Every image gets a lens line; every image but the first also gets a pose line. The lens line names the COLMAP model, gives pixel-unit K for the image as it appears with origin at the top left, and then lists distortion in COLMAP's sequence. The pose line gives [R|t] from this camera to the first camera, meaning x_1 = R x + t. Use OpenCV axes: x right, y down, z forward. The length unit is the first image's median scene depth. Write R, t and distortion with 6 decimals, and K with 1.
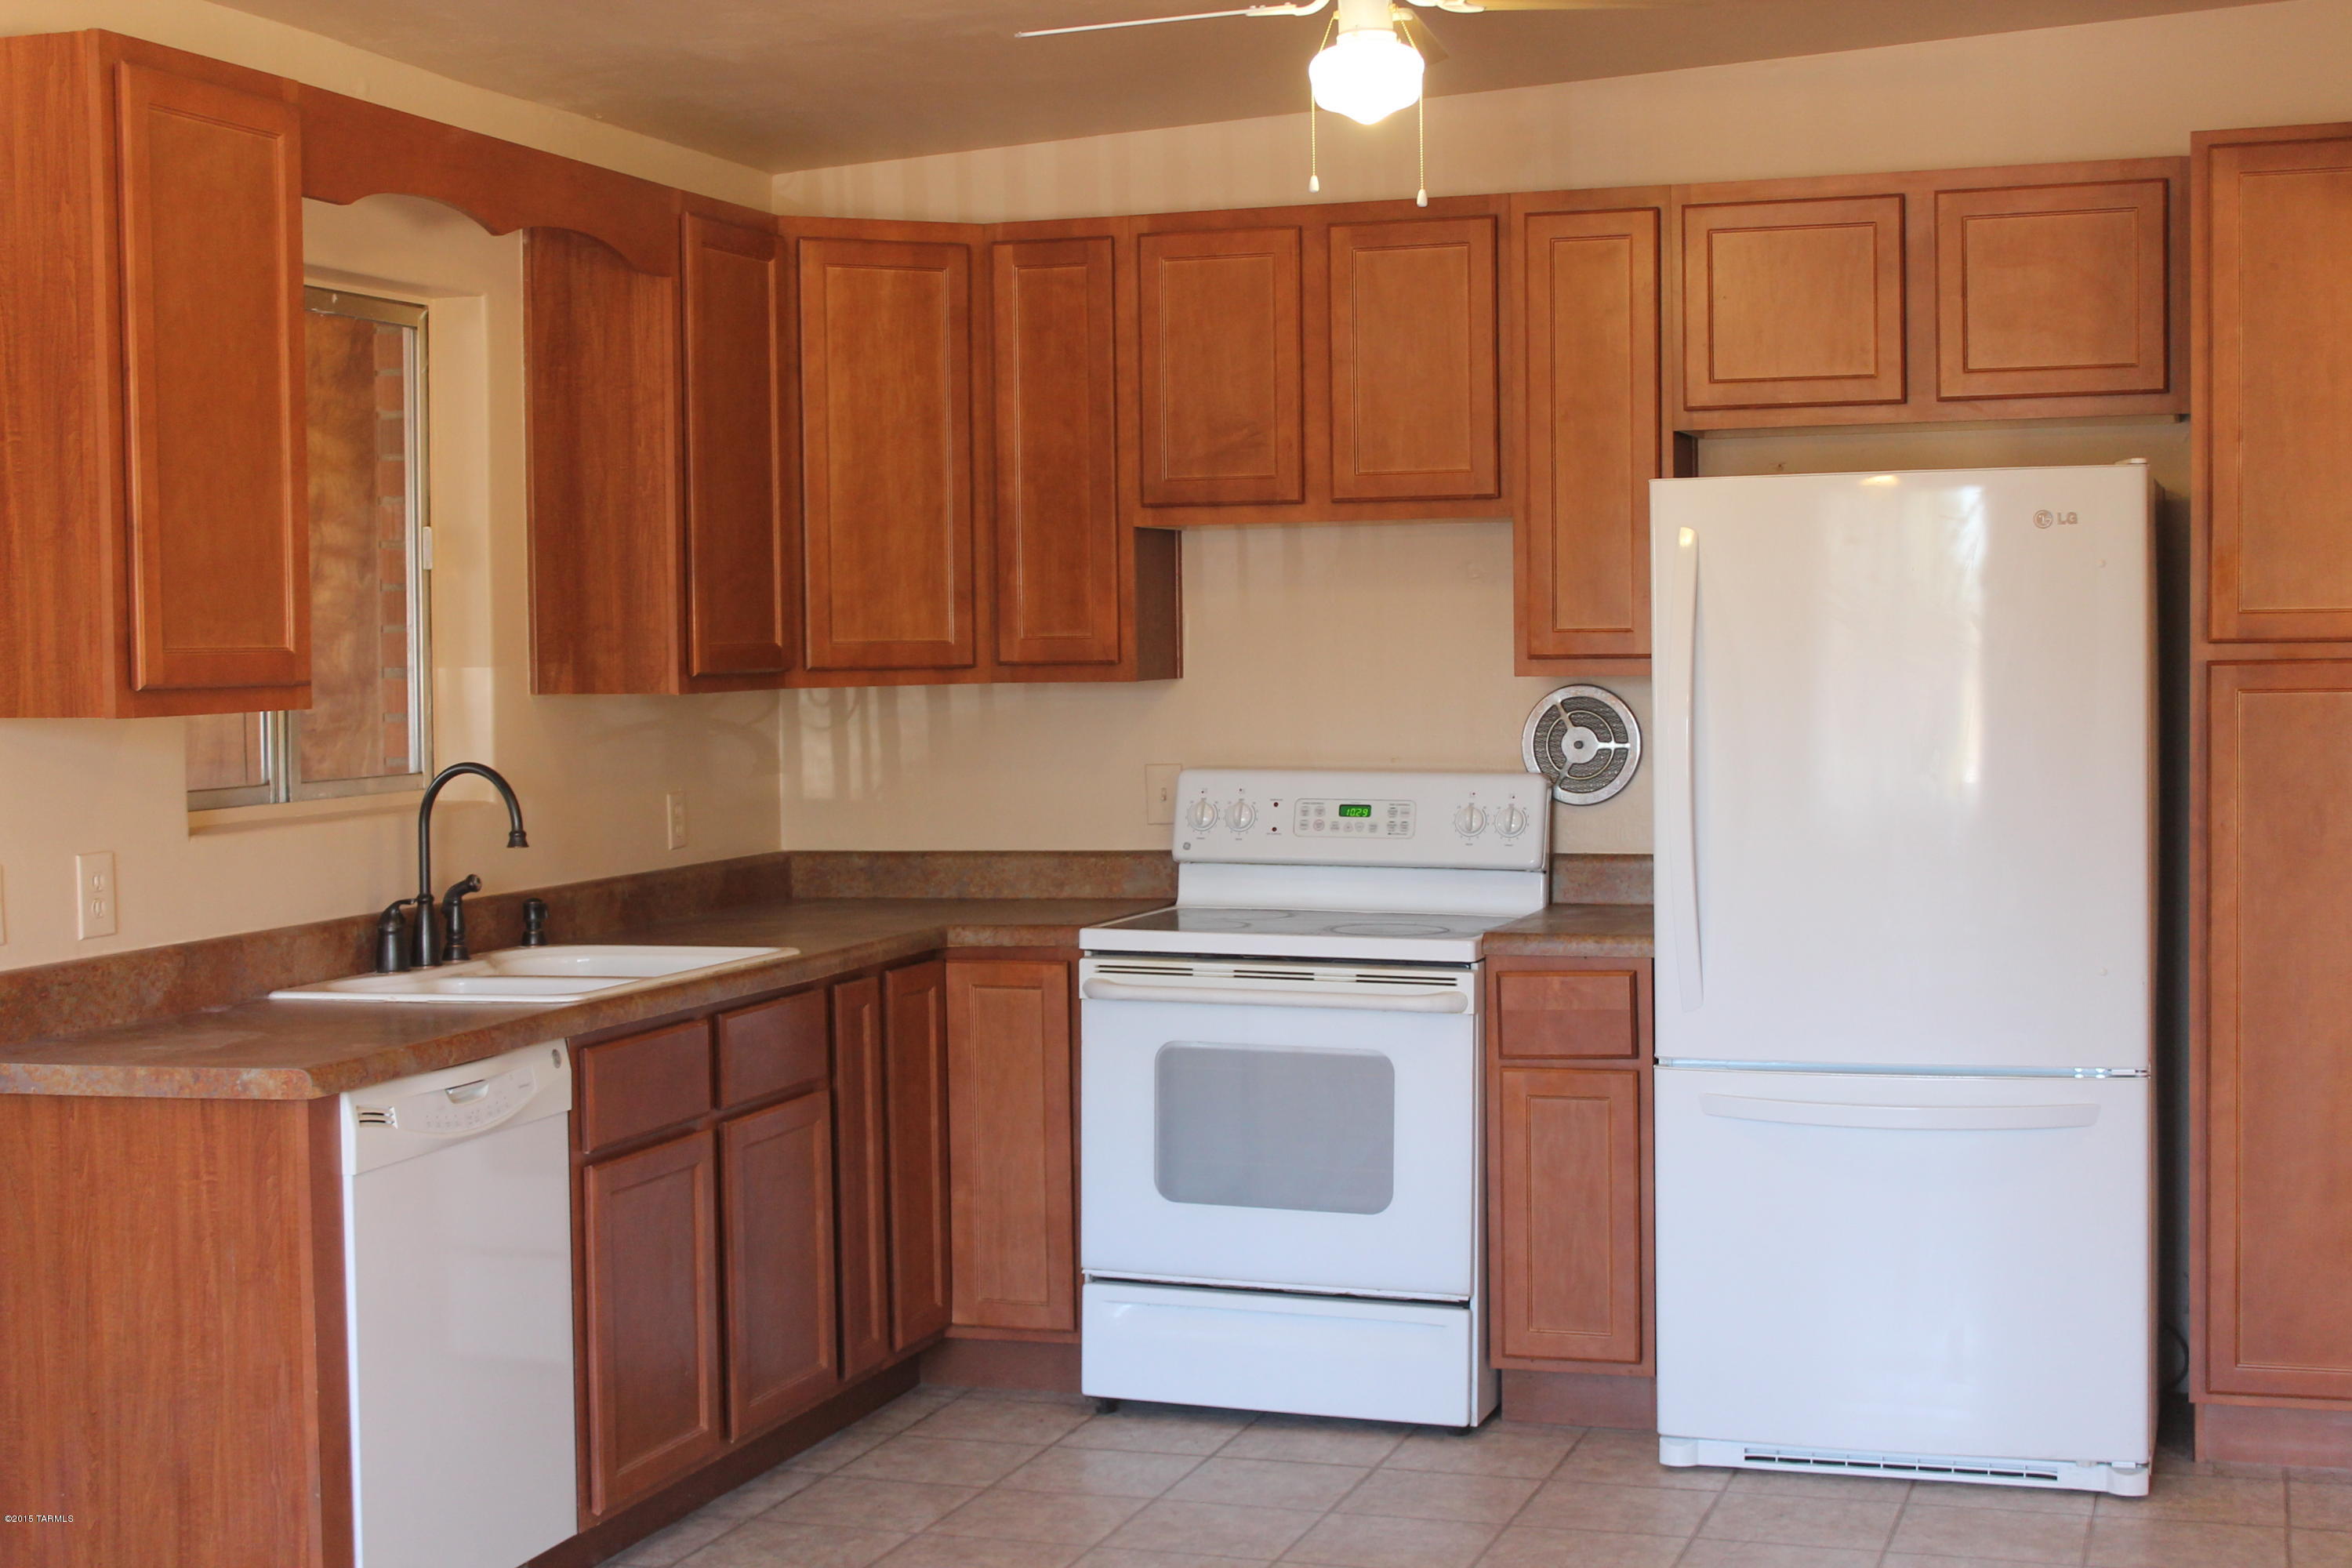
lens RADIAL K [[3183.5, 0, 1176.0], [0, 3183.5, 784.0], [0, 0, 1]] dist [-0.016236, 0.058202]
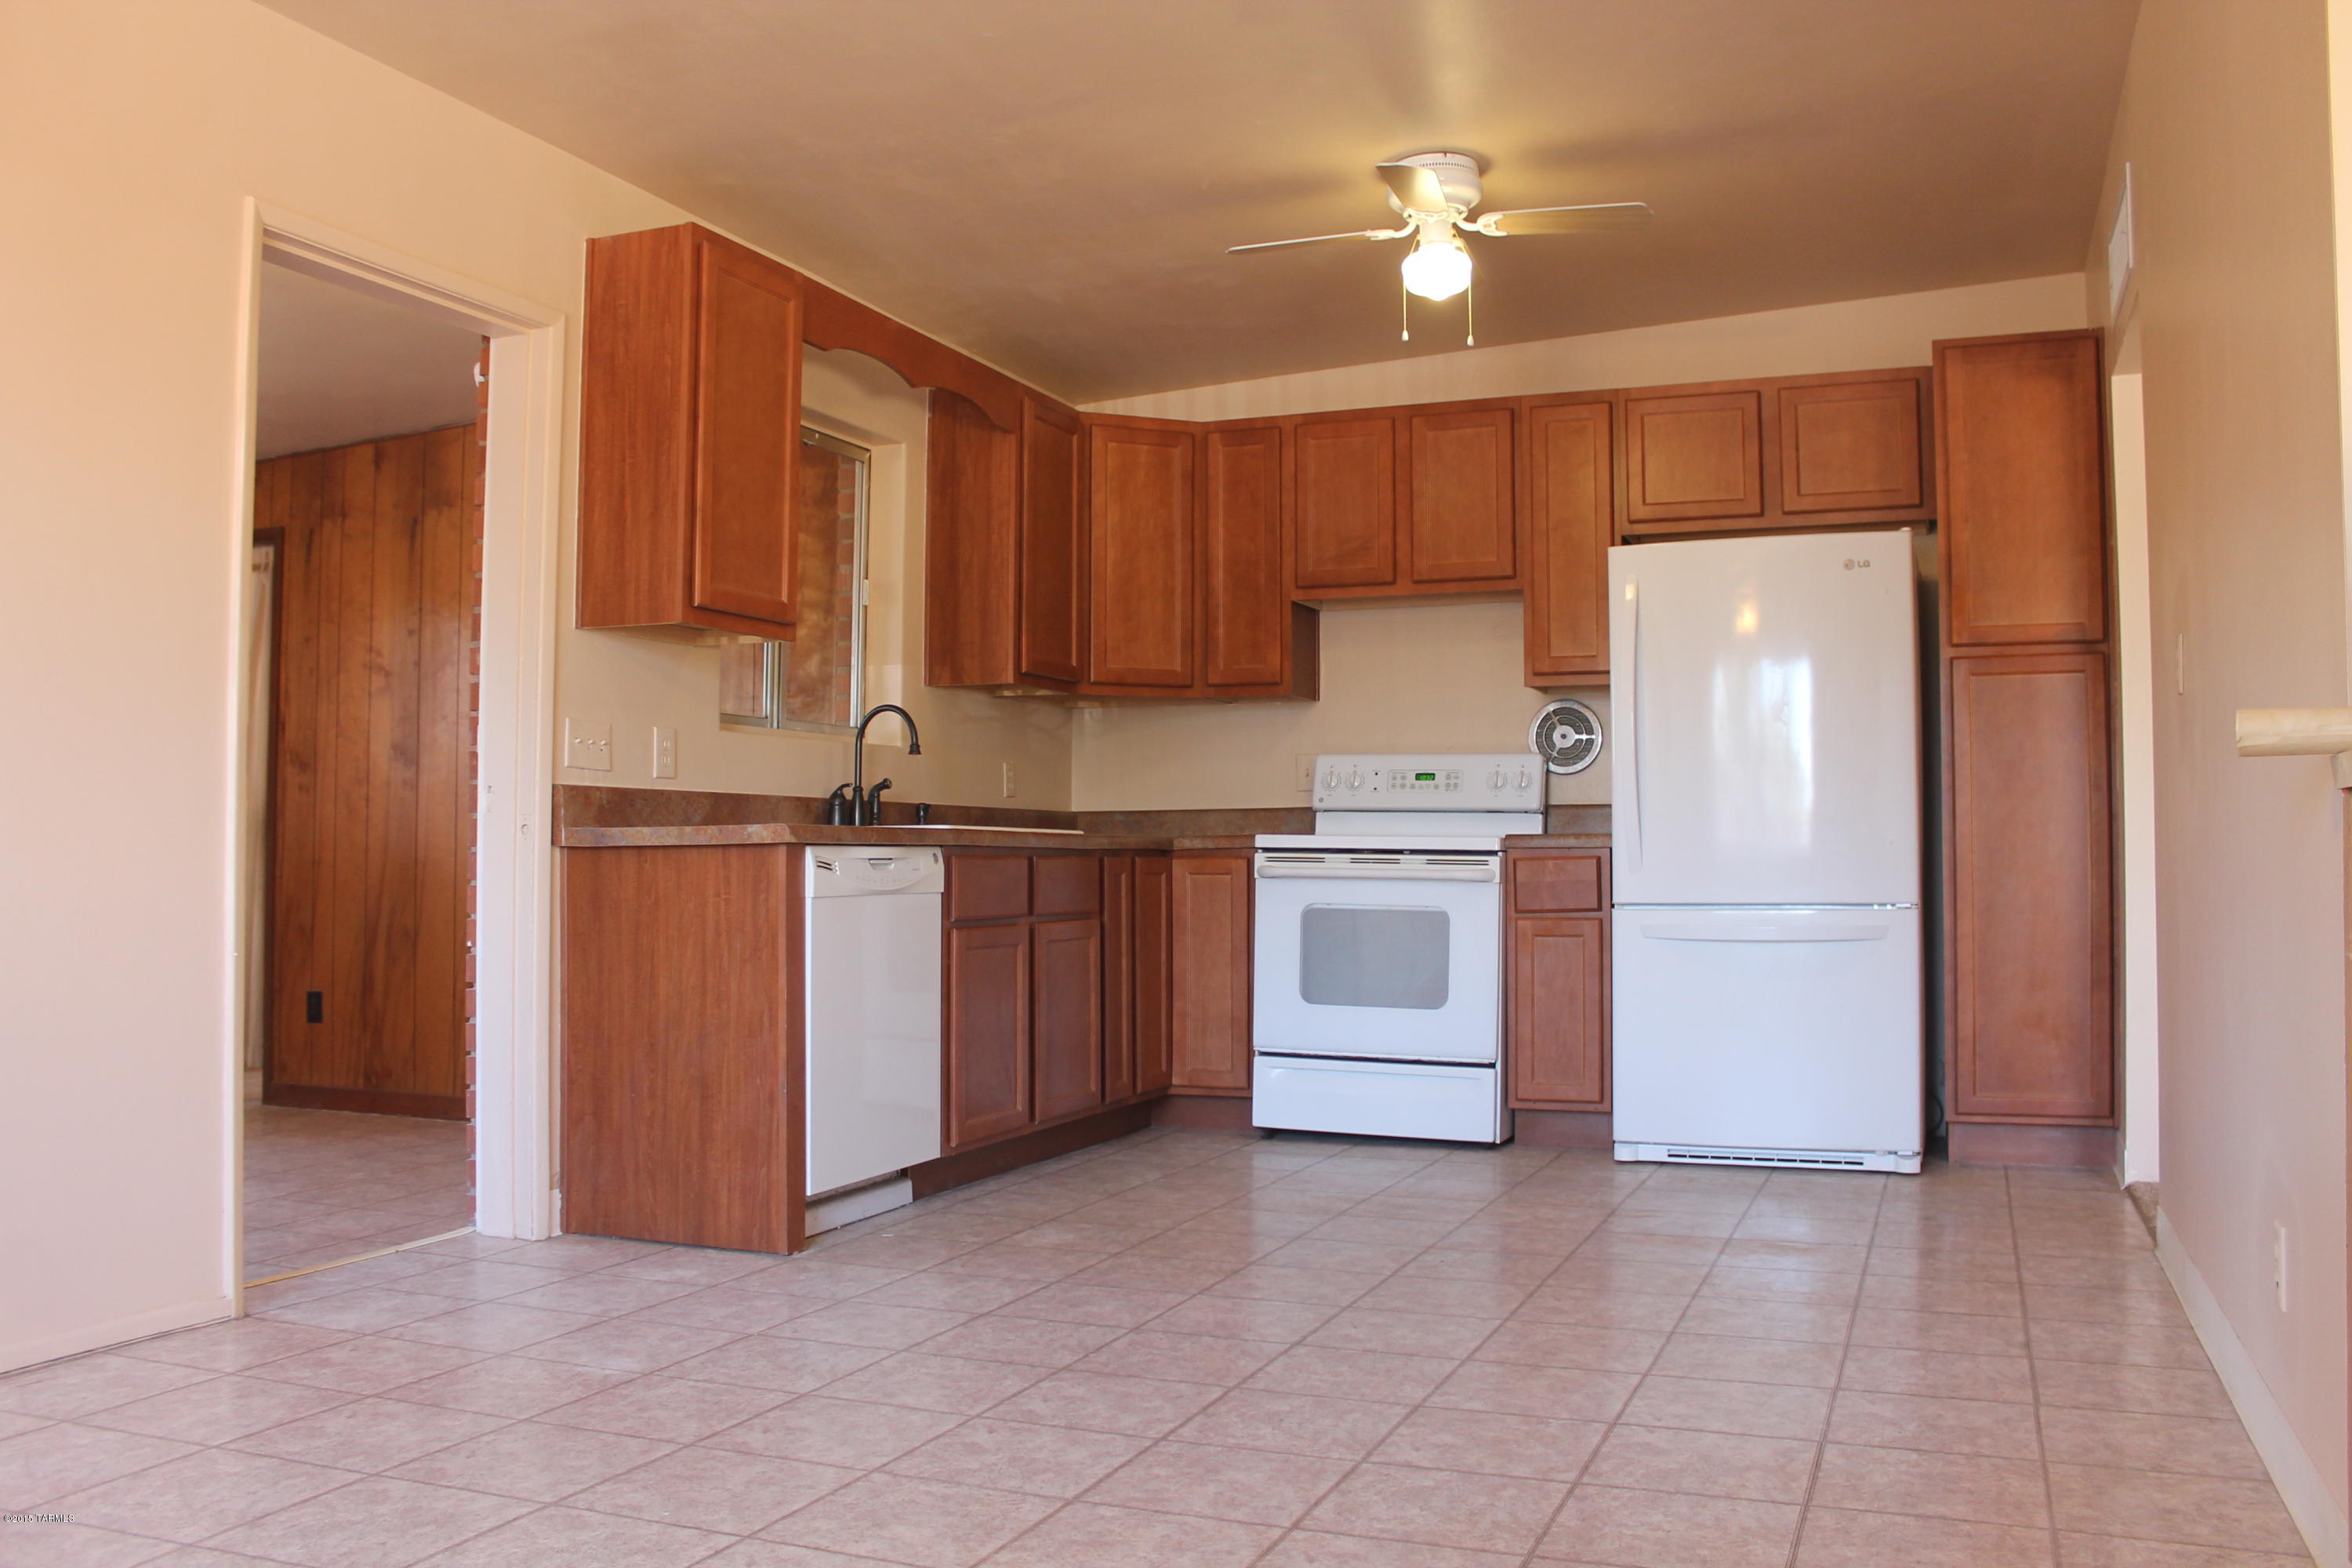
lens RADIAL K [[1943.2, 0, 1209.0], [0, 1943.2, 778.5], [0, 0, 1]] dist [-0.102156, 0.003380]
pose [[0.998647, 0.011451, -0.050719, -0.003895], [-0.015811, 0.996135, -0.086404, 0.105680], [0.049533, 0.087089, 0.994968, 0.012009]]
